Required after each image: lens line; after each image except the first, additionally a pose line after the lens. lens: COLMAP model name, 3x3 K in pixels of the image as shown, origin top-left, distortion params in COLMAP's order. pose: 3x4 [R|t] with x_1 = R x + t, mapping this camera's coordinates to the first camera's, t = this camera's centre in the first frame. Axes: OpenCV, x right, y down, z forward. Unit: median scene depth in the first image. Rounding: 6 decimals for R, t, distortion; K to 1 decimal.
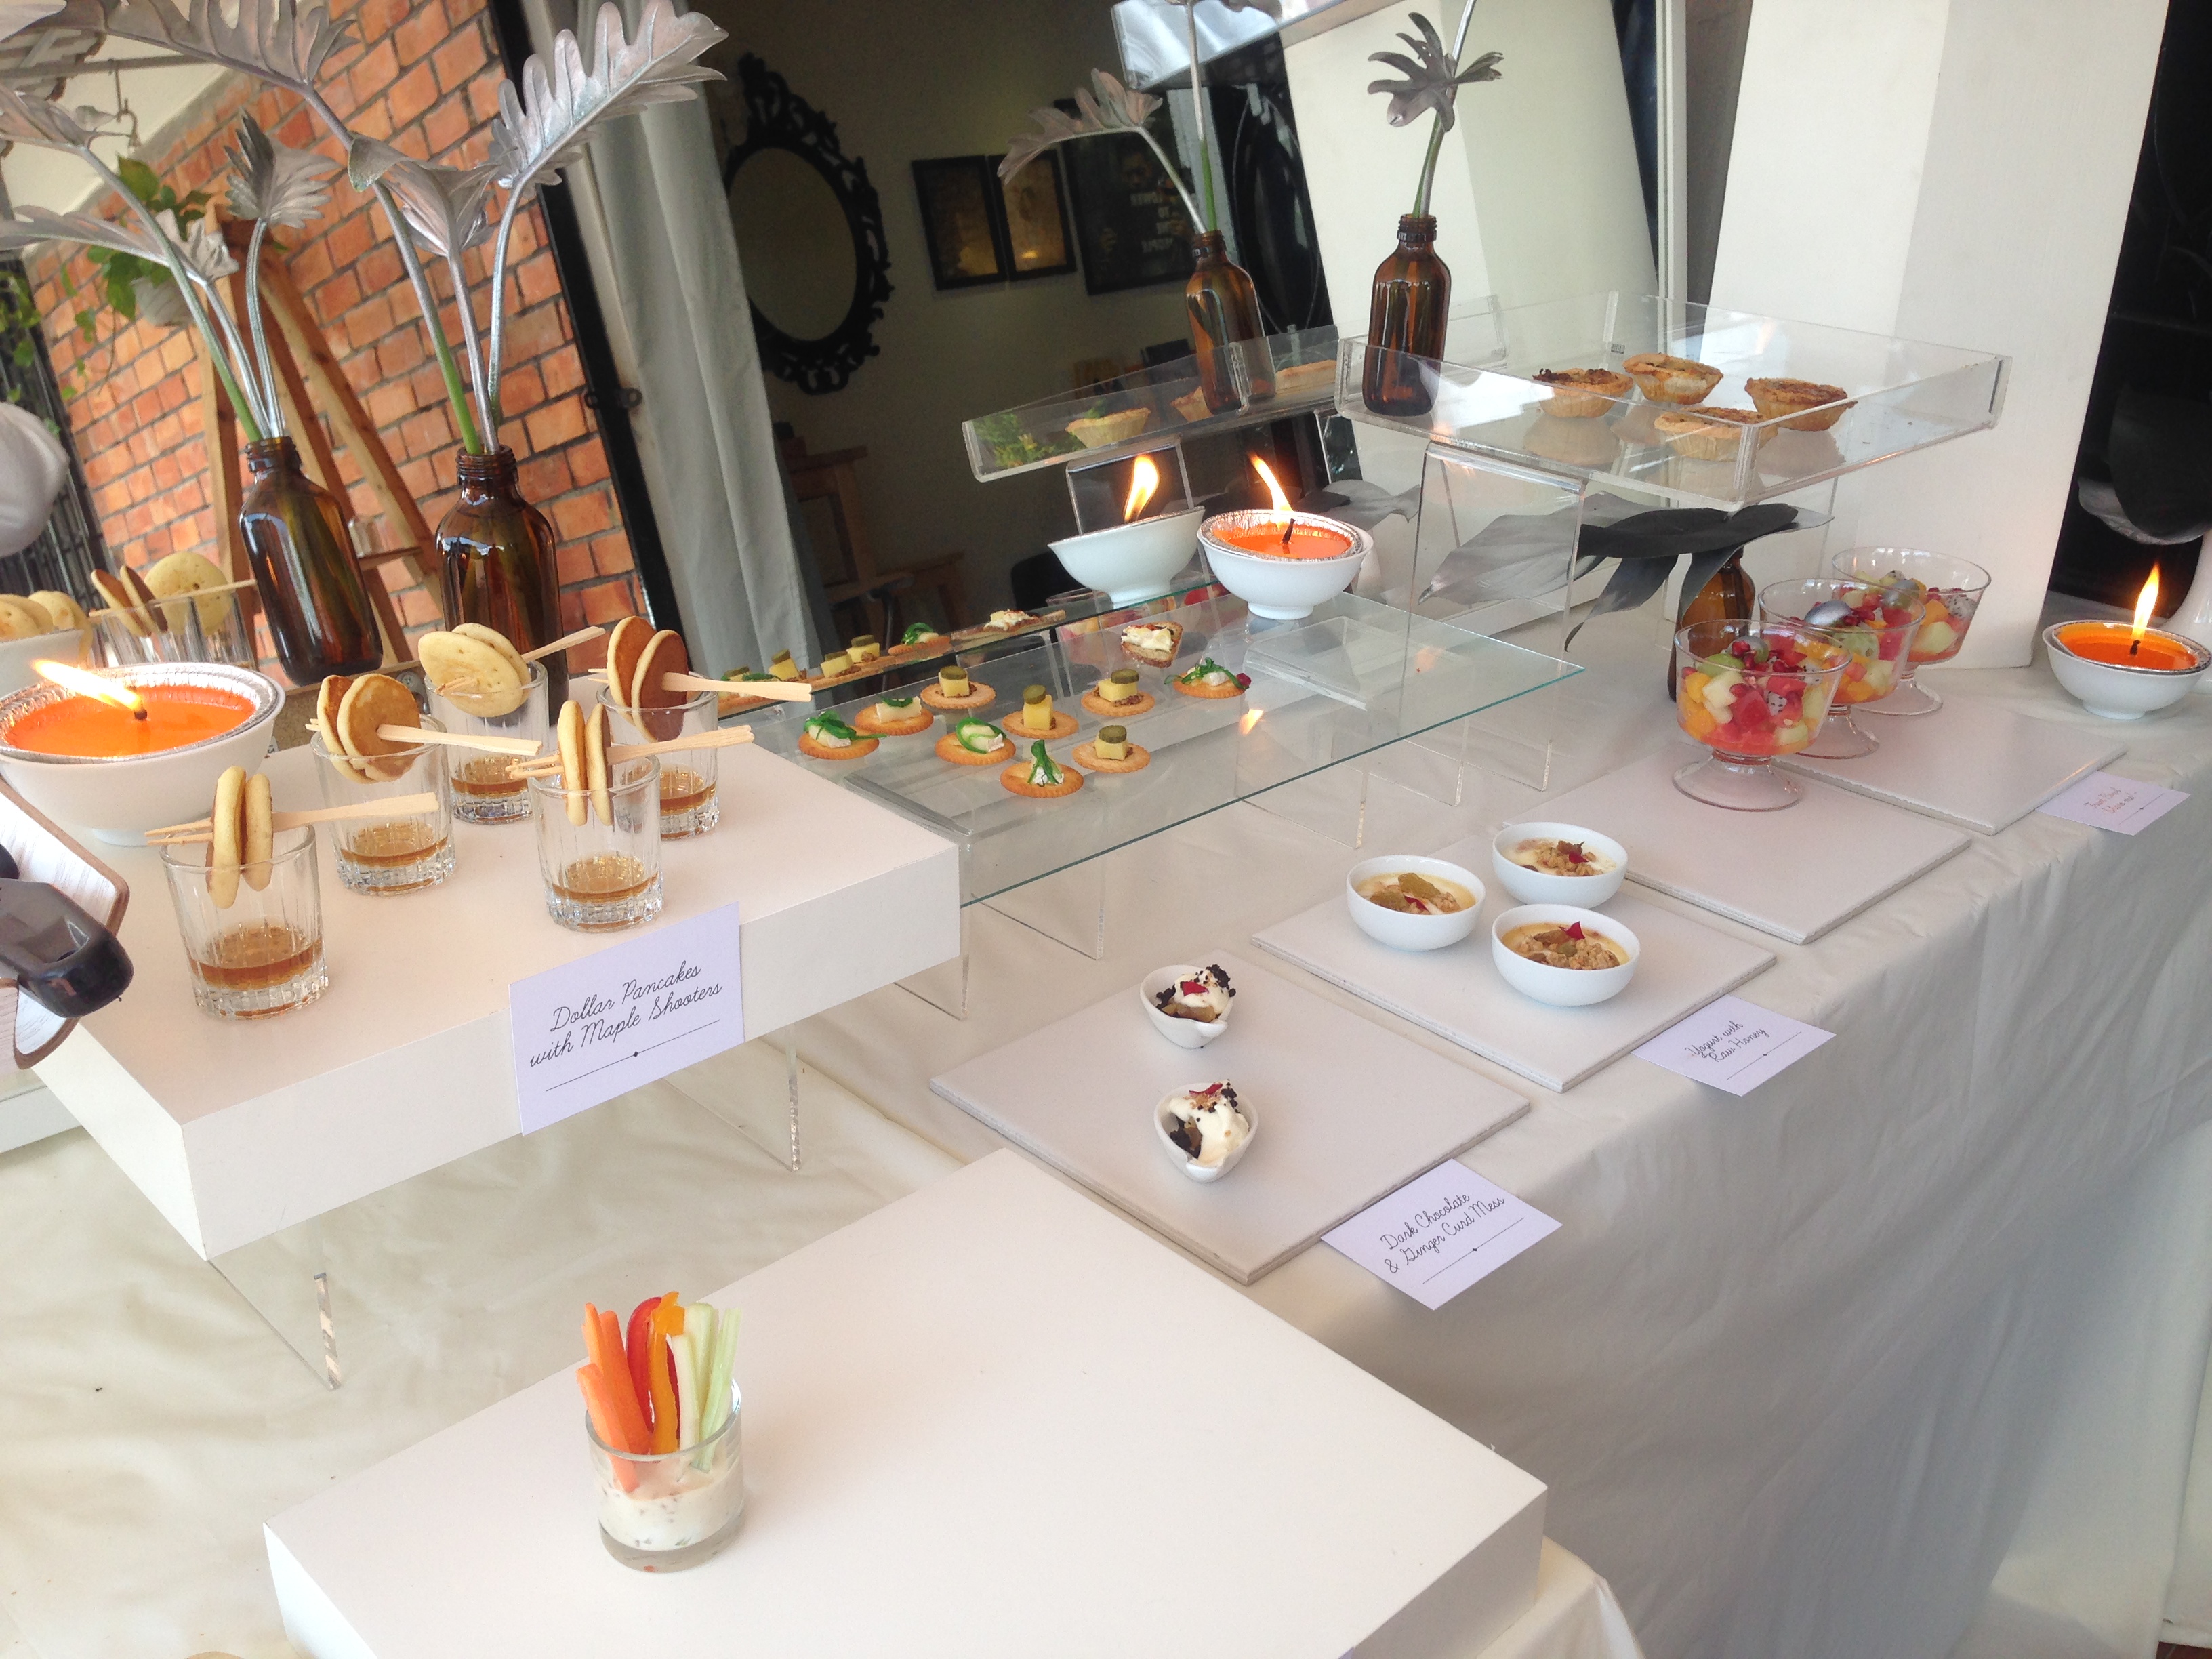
lens RADIAL K [[2111.4, 0, 1112.7], [0, 2111.4, 836.9], [0, 0, 1]] dist [0.028556, 0.000000]
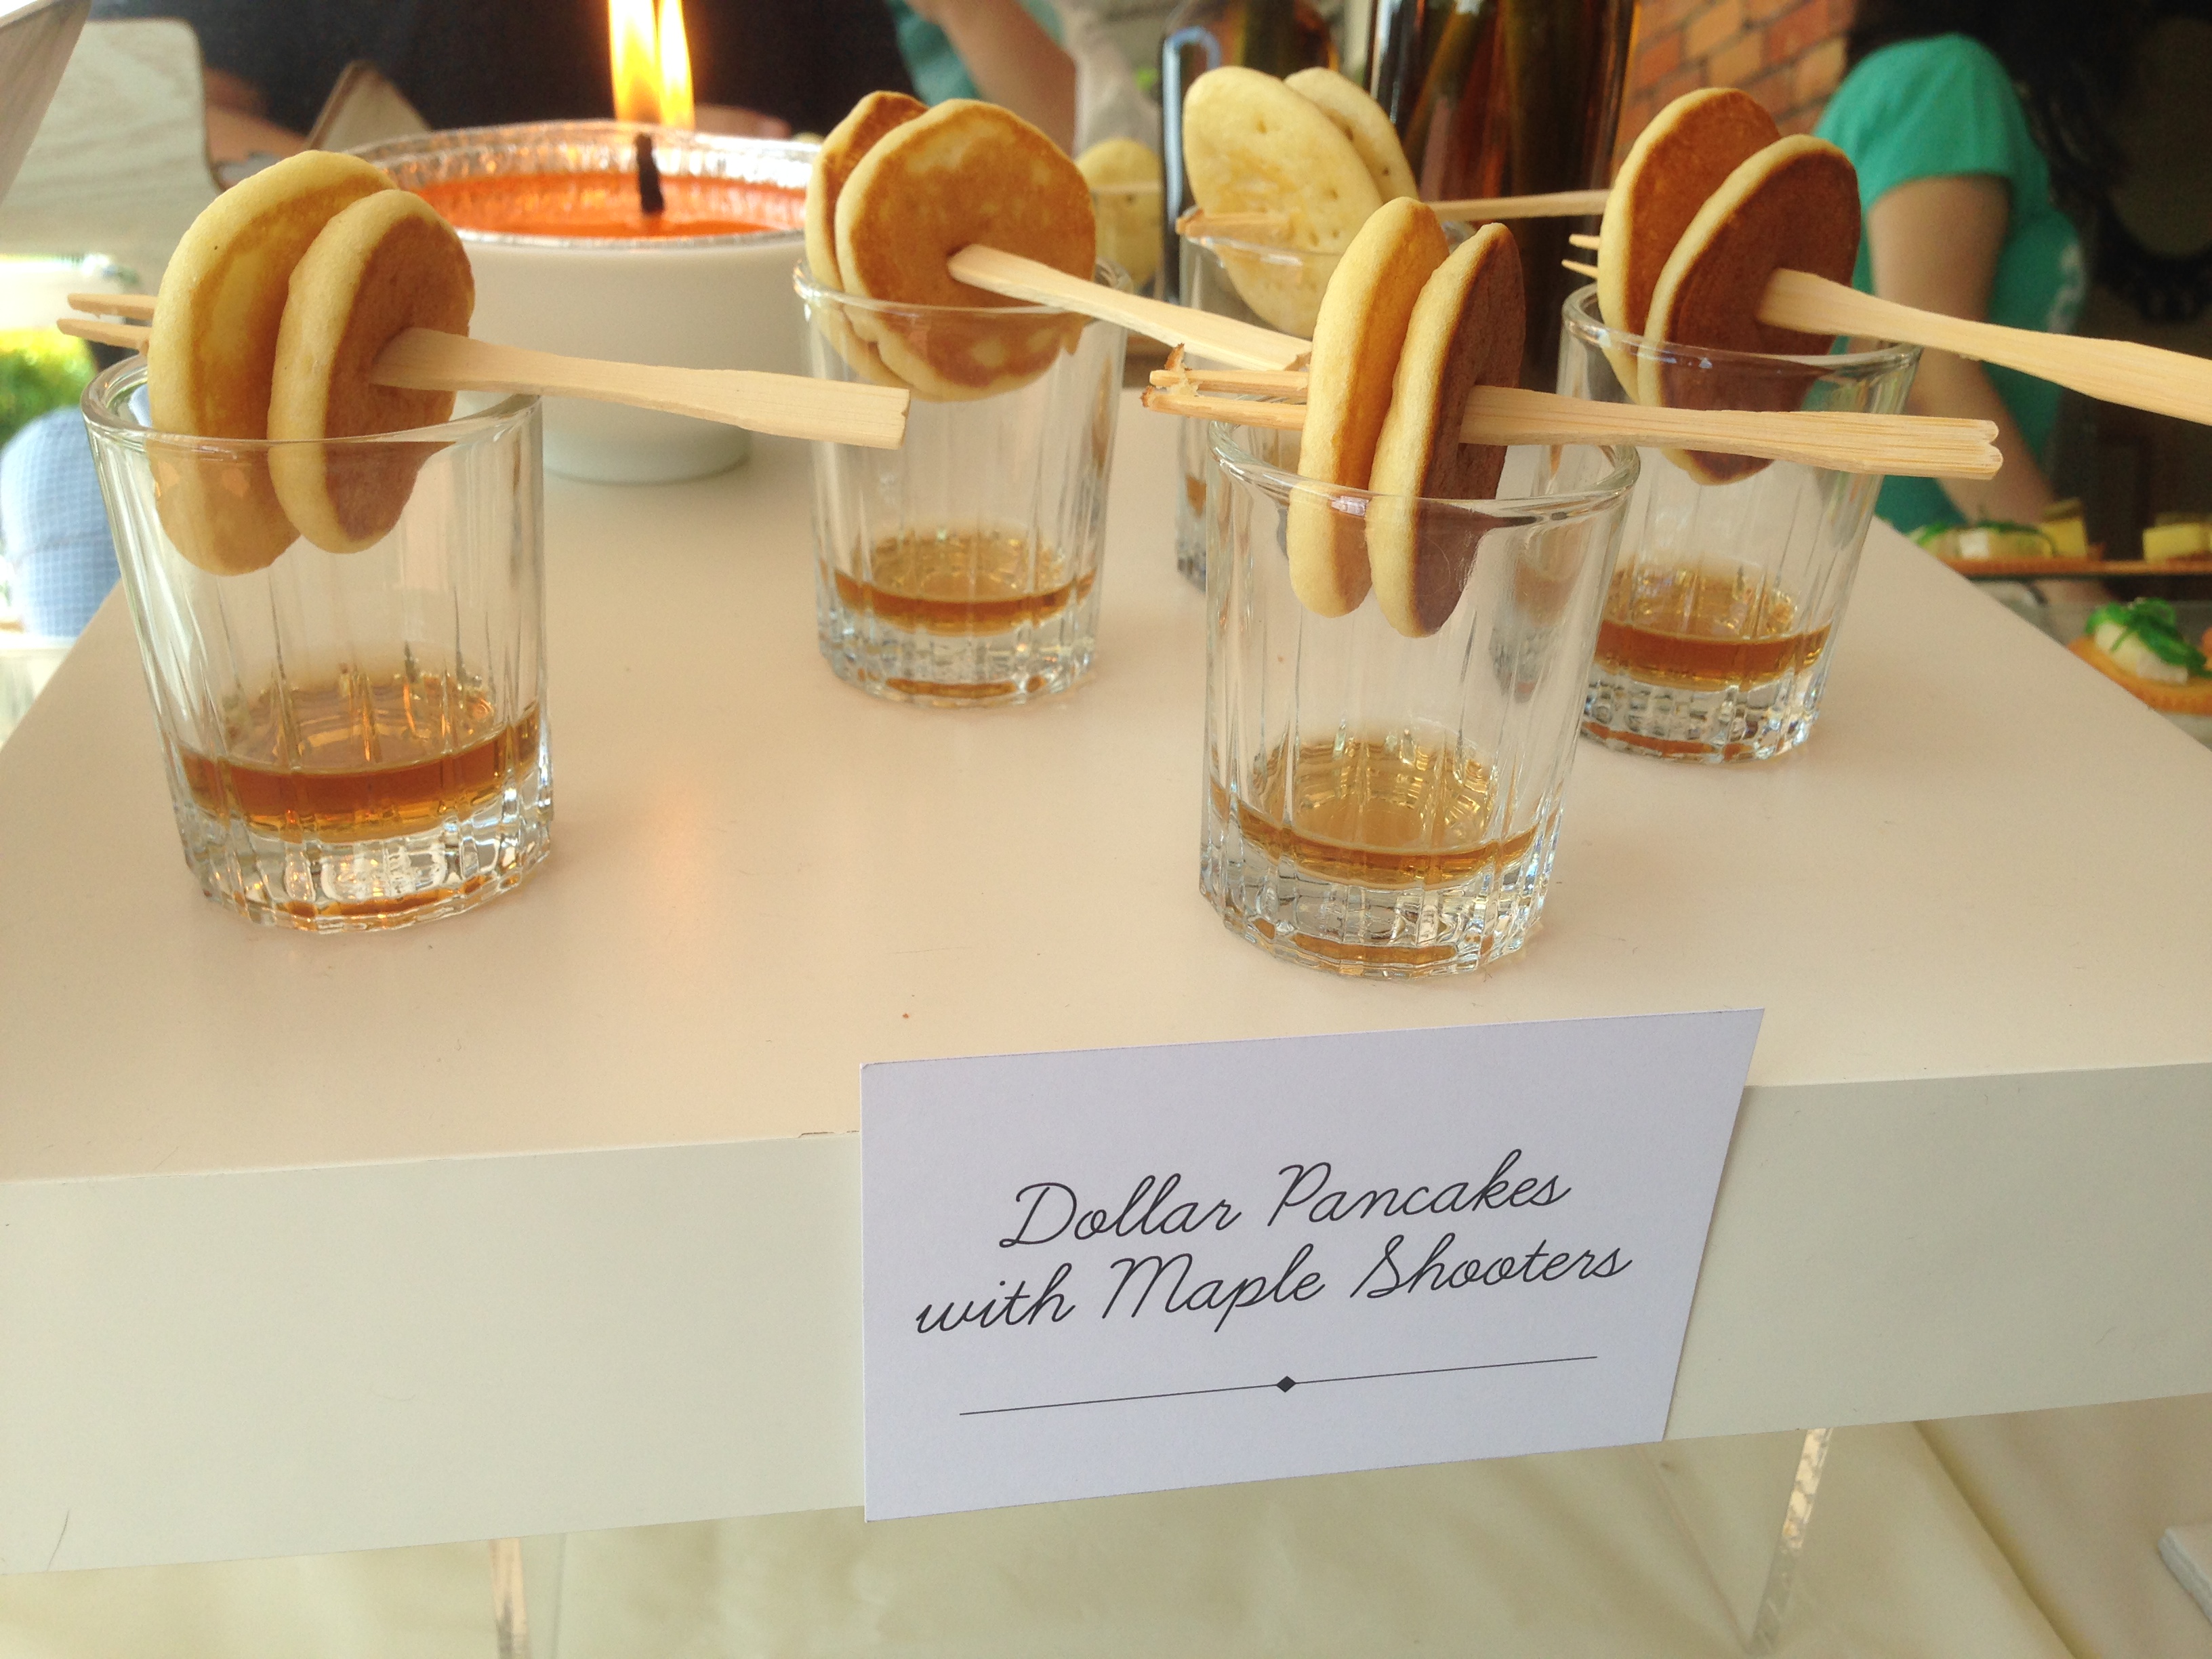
lens RADIAL K [[2111.4, 0, 1113.0], [0, 2111.4, 851.2], [0, 0, 1]] dist [0.028556, 0.000000]
pose [[0.826282, 0.283004, -0.486997, -0.117500], [-0.264962, 0.958269, 0.107313, 0.002631], [0.497044, 0.040365, 0.866786, 0.712329]]
